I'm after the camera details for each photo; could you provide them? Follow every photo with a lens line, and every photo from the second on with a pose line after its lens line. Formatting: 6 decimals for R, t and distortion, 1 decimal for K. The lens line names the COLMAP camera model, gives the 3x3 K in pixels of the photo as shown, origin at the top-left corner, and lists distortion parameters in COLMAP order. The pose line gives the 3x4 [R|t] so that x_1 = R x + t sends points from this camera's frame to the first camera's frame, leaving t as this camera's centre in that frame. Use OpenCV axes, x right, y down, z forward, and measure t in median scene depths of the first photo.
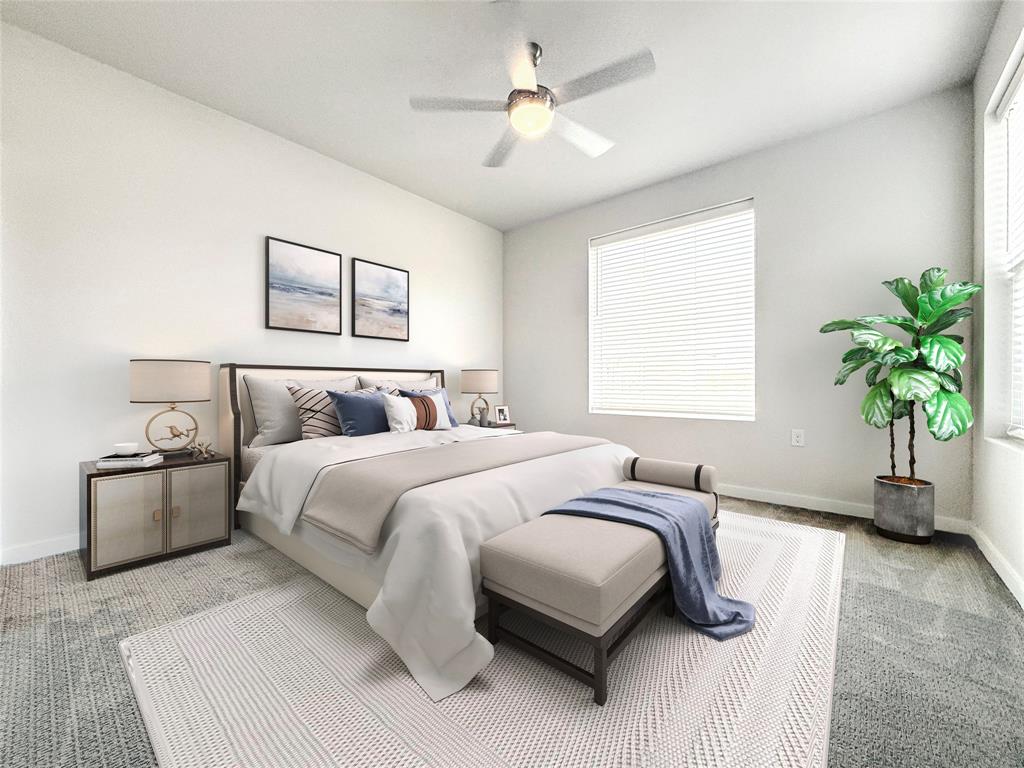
lens RADIAL K [[408.6, 0, 517.8], [0, 408.6, 384.5], [0, 0, 1]] dist [-0.001800, 0.001134]
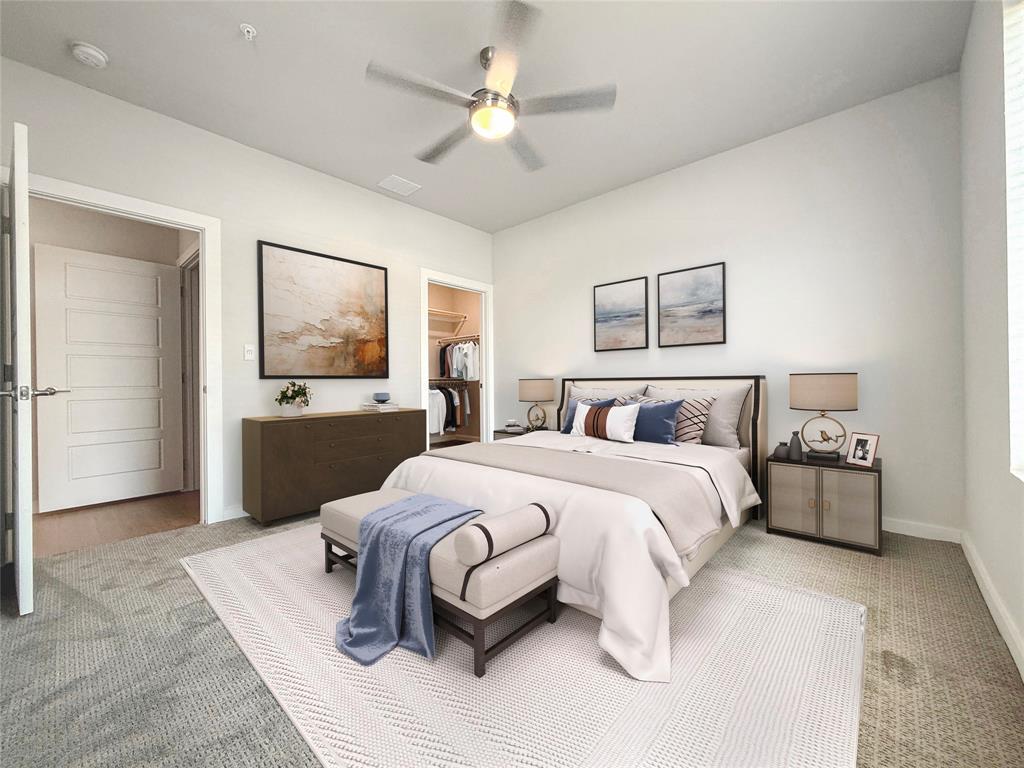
lens RADIAL K [[408.6, 0, 511.0], [0, 408.6, 393.1], [0, 0, 1]] dist [-0.001800, 0.001134]
pose [[-0.035955, 0.031013, -0.998872, 0.655199], [0.010548, 0.999474, 0.030652, -0.033681], [0.999298, -0.009434, -0.036263, 0.616957]]
